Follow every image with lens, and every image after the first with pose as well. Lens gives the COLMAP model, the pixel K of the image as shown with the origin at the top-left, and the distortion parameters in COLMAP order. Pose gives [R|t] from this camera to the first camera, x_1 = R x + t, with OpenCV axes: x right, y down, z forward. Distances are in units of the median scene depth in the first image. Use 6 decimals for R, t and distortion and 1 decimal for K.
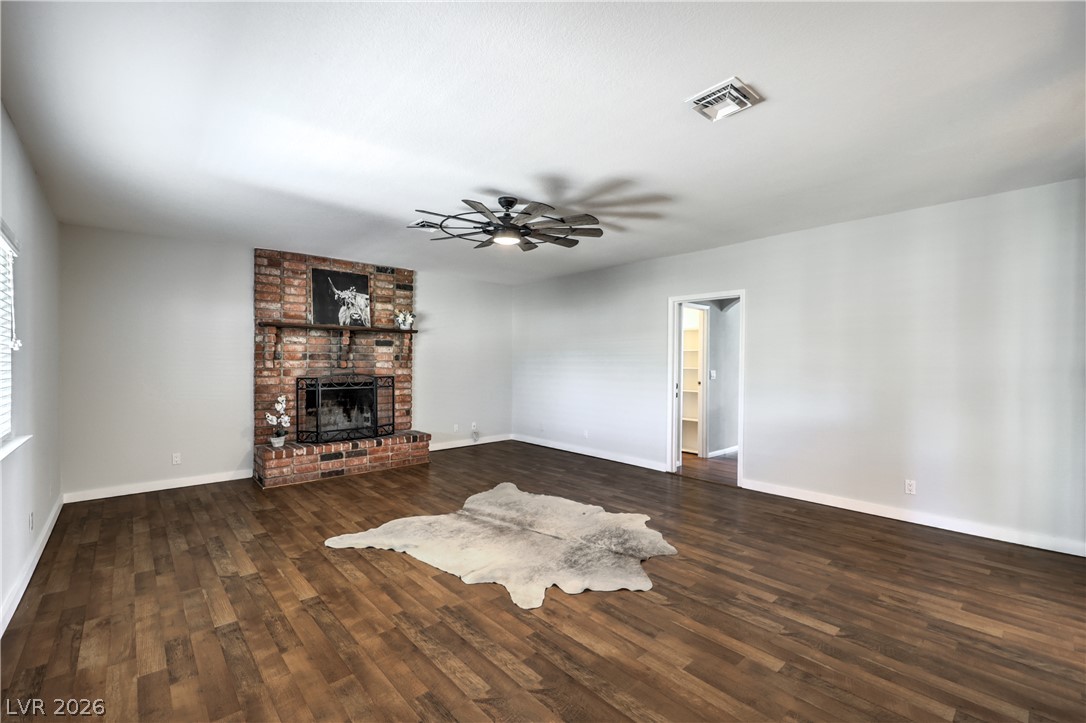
lens RADIAL K [[464.9, 0, 543.0], [0, 464.9, 361.5], [0, 0, 1]] dist [0.001520, 0.000173]
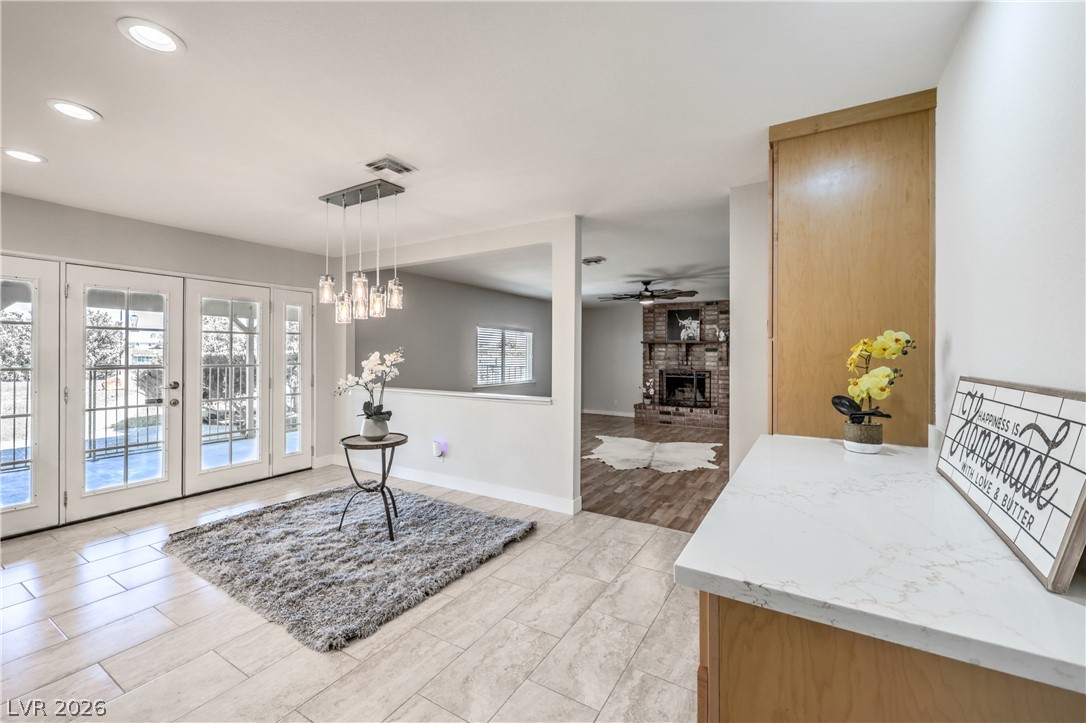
lens RADIAL K [[450.5, 0, 540.2], [0, 450.5, 365.2], [0, 0, 1]] dist [0.001051, -0.000053]
pose [[0.274483, 0.024104, -0.961290, 1.160953], [-0.001530, 0.999695, 0.024630, -0.029616], [0.961591, -0.005290, 0.274436, 0.034698]]
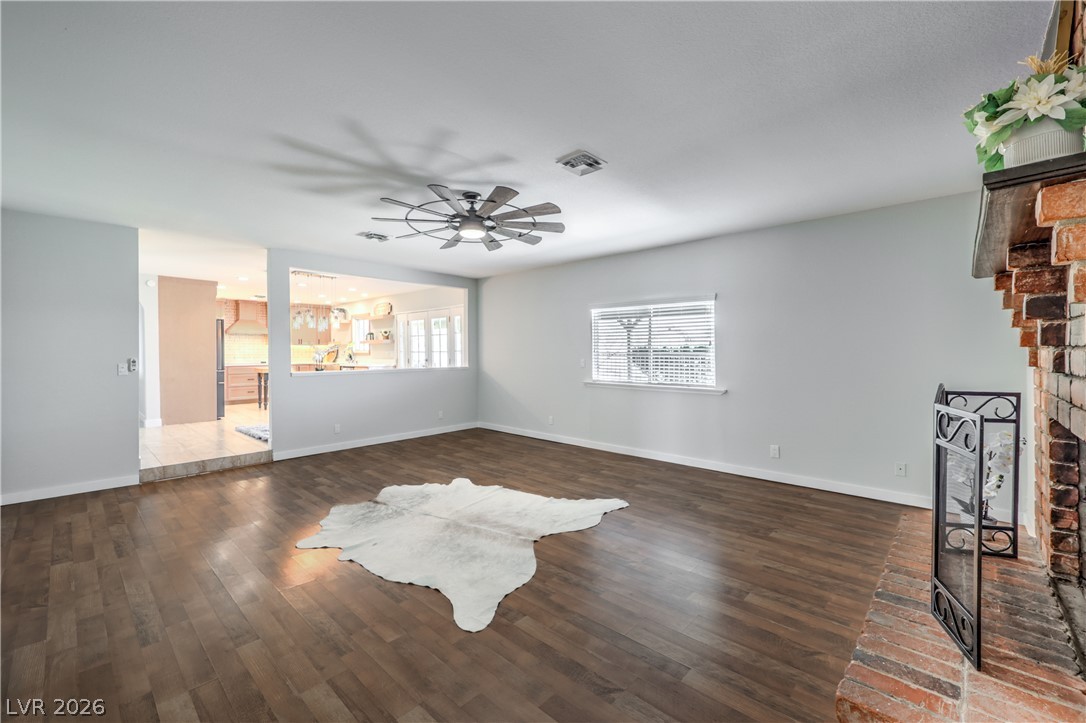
lens RADIAL K [[450.5, 0, 540.2], [0, 450.5, 365.2], [0, 0, 1]] dist [0.001051, -0.000053]
pose [[-0.997469, 0.006941, -0.070769, -0.112706], [0.005035, 0.999620, 0.027085, 0.003181], [0.070930, 0.026660, -0.997125, 1.425134]]
